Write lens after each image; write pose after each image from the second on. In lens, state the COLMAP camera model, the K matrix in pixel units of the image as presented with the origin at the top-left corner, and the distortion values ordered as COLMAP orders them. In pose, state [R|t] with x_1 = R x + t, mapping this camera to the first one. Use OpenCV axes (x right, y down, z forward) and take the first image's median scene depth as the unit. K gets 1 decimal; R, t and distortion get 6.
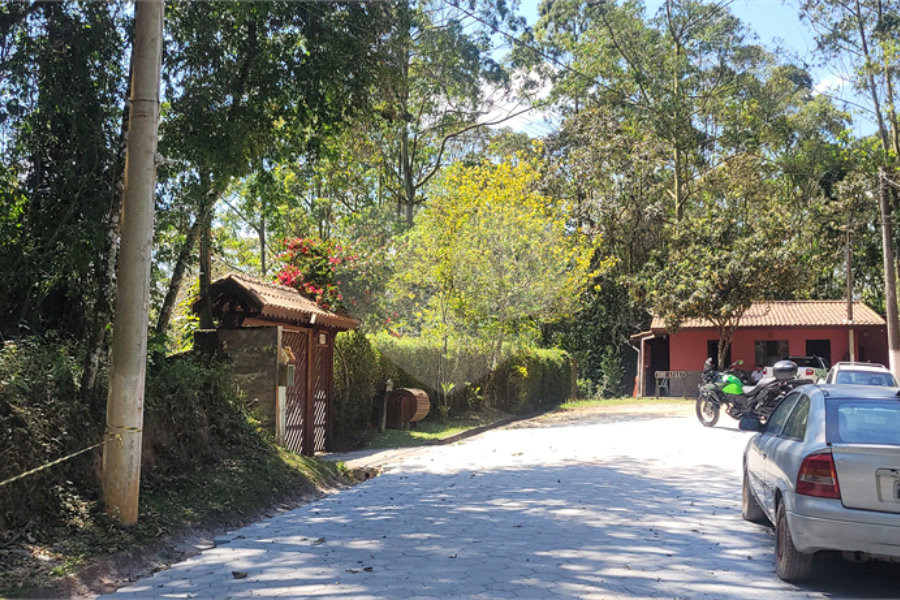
lens RADIAL K [[1052.1, 0, 450.0], [0, 1052.1, 288.7], [0, 0, 1]] dist [0.072284, -0.070730]
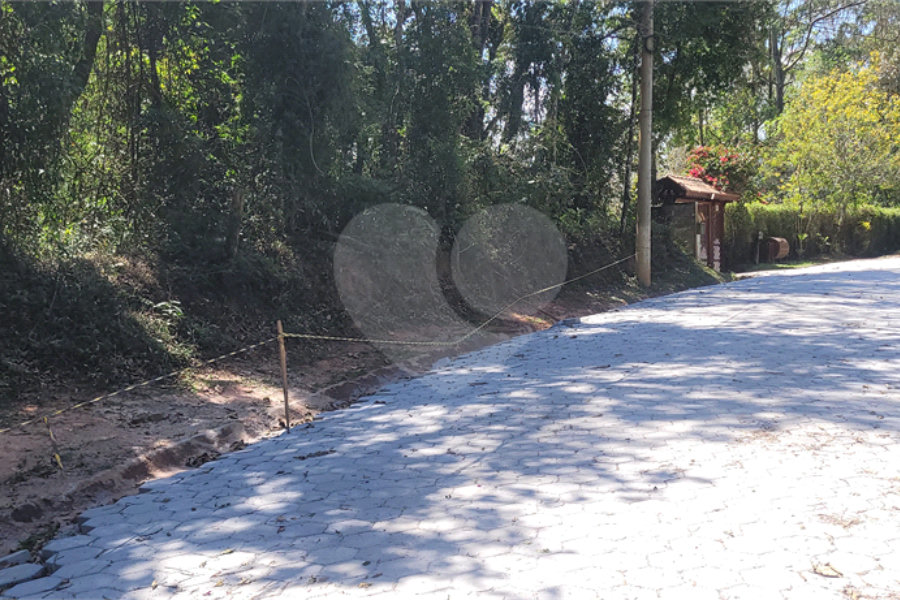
lens RADIAL K [[1054.6, 0, 468.9], [0, 1054.6, 287.6], [0, 0, 1]] dist [0.076899, -0.060759]
pose [[0.944448, -0.016326, -0.328256, 0.046341], [0.055993, 0.992157, 0.111757, -0.030410], [0.323857, -0.123929, 0.937954, -0.597006]]
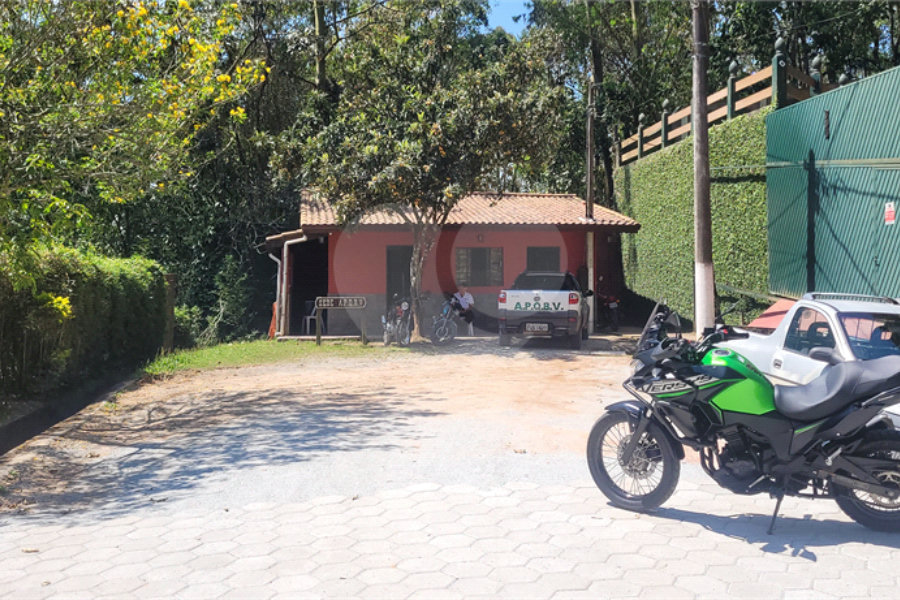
lens RADIAL K [[1054.6, 0, 468.9], [0, 1054.6, 287.6], [0, 0, 1]] dist [0.076899, -0.060759]
pose [[0.921605, -0.002384, 0.388122, 0.070262], [-0.030473, 0.996450, 0.078479, 0.038197], [-0.386931, -0.084154, 0.918260, 0.669953]]
